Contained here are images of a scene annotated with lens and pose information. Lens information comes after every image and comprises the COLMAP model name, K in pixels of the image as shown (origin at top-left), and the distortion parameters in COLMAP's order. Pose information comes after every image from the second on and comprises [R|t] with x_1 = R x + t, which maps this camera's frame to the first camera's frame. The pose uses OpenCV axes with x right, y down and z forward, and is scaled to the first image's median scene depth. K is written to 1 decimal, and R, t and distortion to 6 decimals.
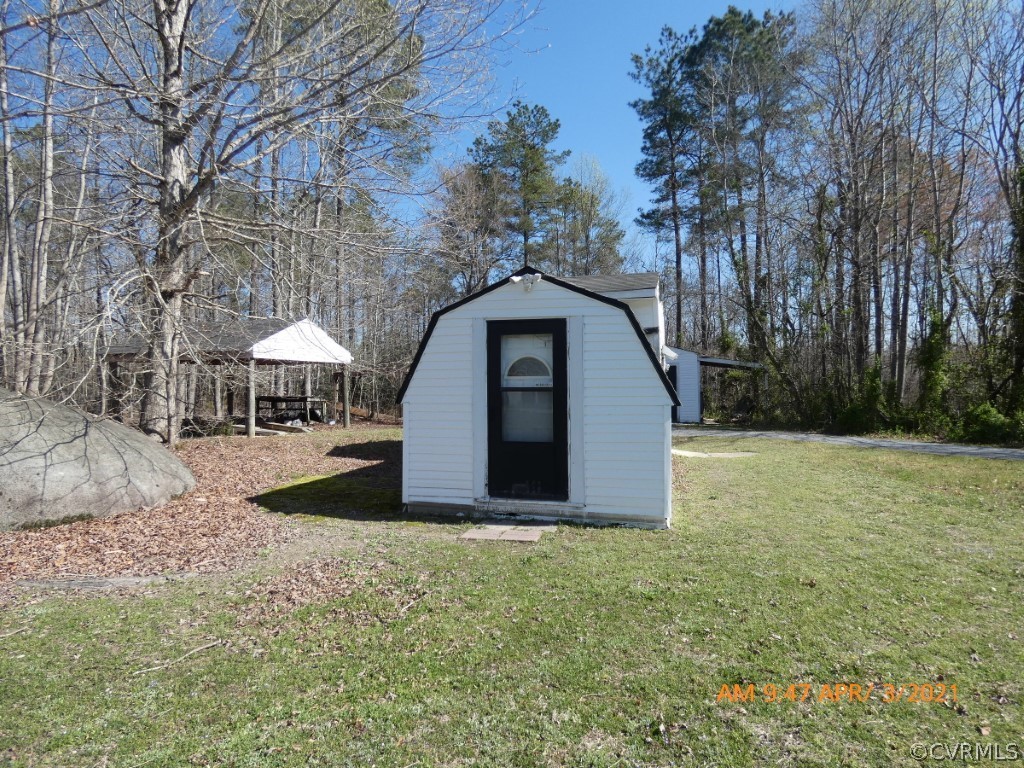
lens RADIAL K [[643.1, 0, 518.0], [0, 643.1, 391.9], [0, 0, 1]] dist [-0.011807, -0.000625]
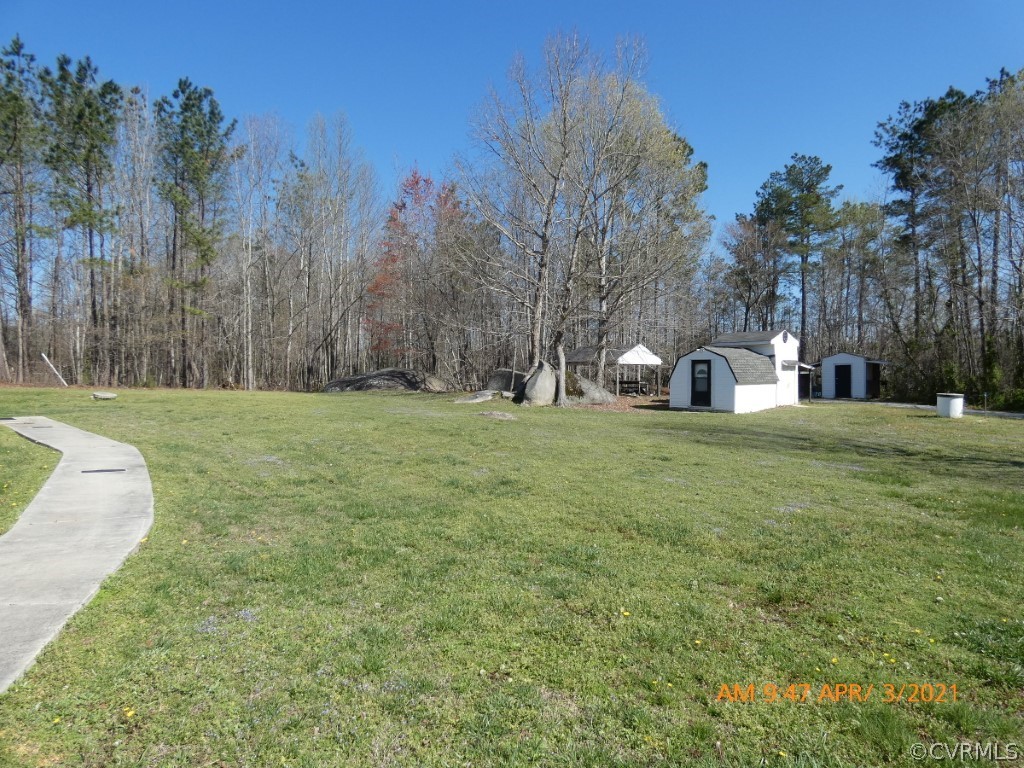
lens RADIAL K [[643.1, 0, 512.6], [0, 643.1, 381.8], [0, 0, 1]] dist [-0.011807, -0.000625]
pose [[0.880439, 0.008866, -0.474077, 0.266676], [-0.008043, 0.999961, 0.003764, 0.004477], [0.474092, 0.000499, 0.880475, -0.923769]]
